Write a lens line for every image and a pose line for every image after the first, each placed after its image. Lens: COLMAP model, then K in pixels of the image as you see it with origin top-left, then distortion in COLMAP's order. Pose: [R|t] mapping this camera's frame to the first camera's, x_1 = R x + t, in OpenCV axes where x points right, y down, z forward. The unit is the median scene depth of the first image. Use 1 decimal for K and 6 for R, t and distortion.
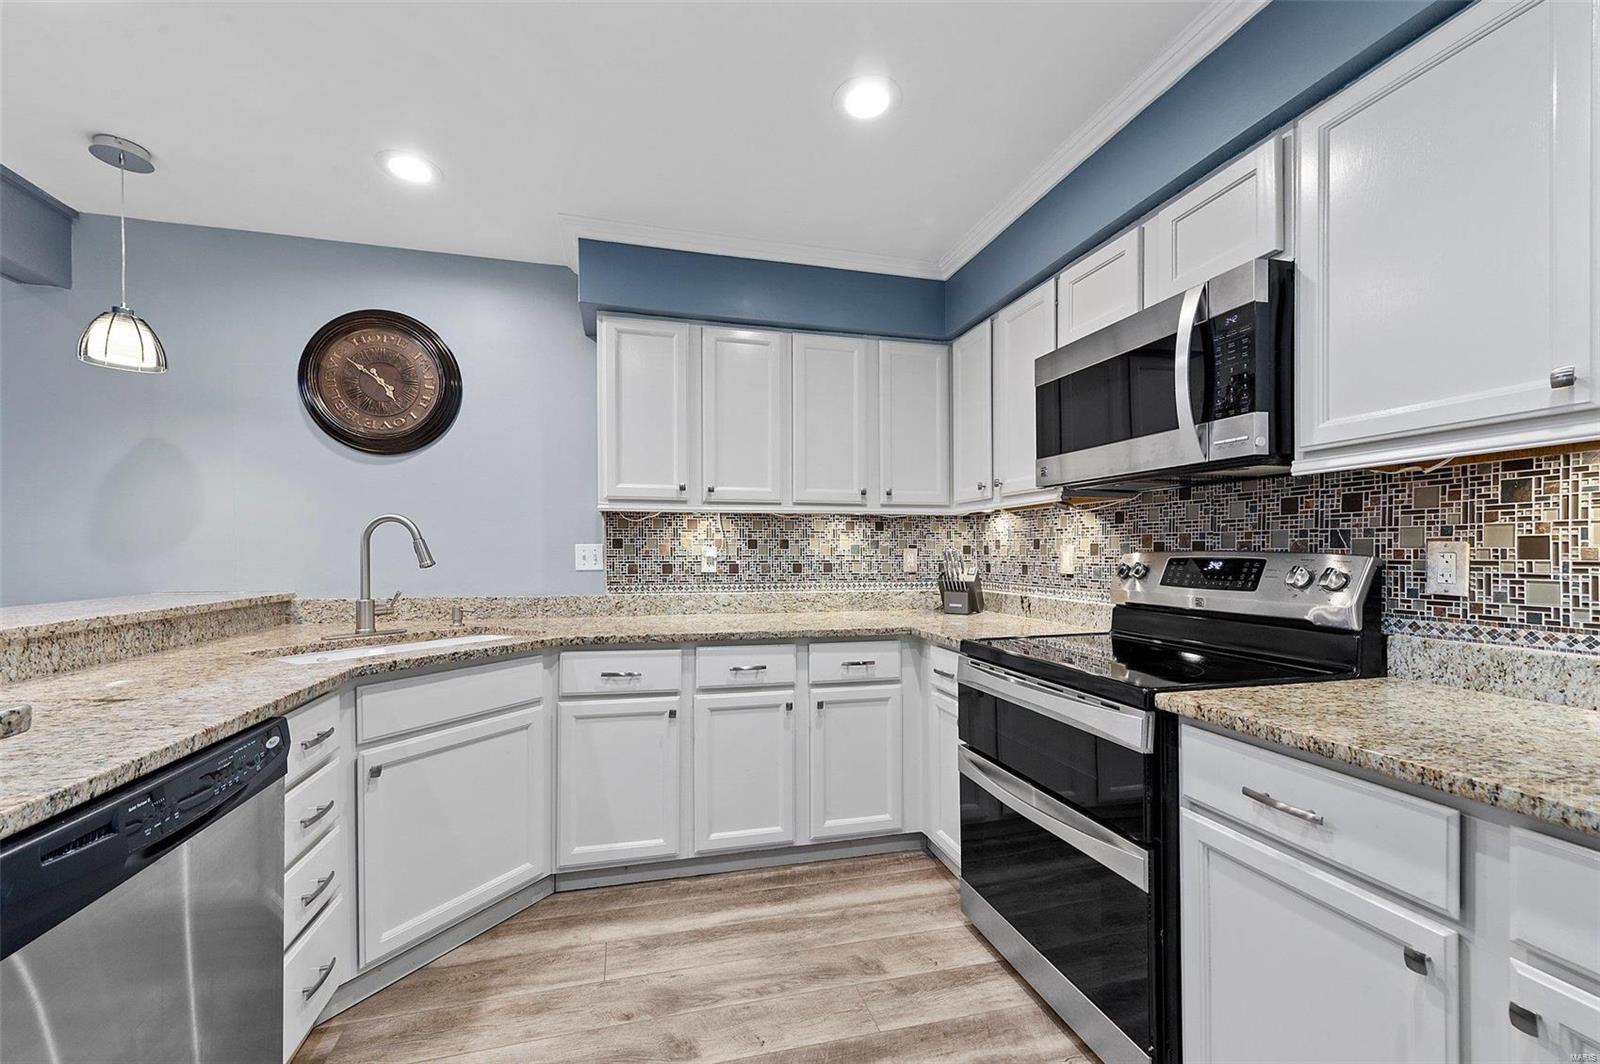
lens RADIAL K [[638.0, 0, 790.5], [0, 638.0, 555.4], [0, 0, 1]] dist [0.001206, -0.000231]
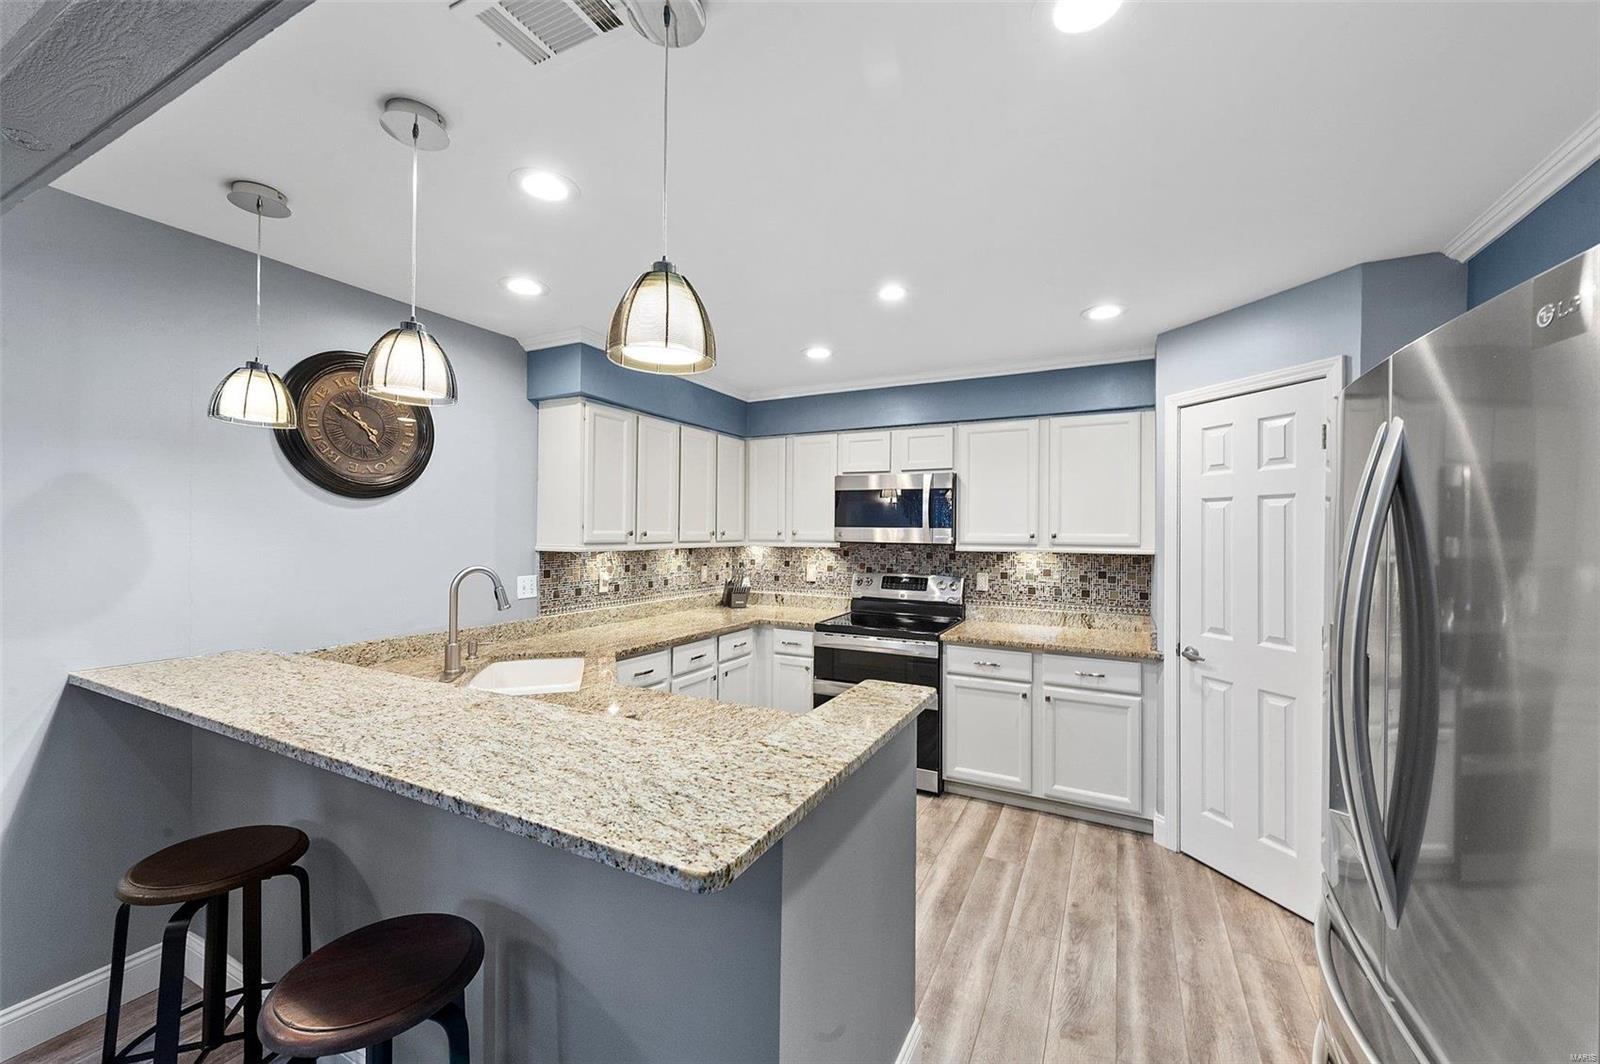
lens RADIAL K [[618.3, 0, 800.0], [0, 618.3, 532.0], [0, 0, 1]] dist [0.006289, -0.000105]
pose [[0.664243, 0.005883, 0.747493, -1.027940], [-0.005903, 0.999979, -0.002625, -0.121097], [-0.747493, -0.002669, 0.664264, -0.167867]]
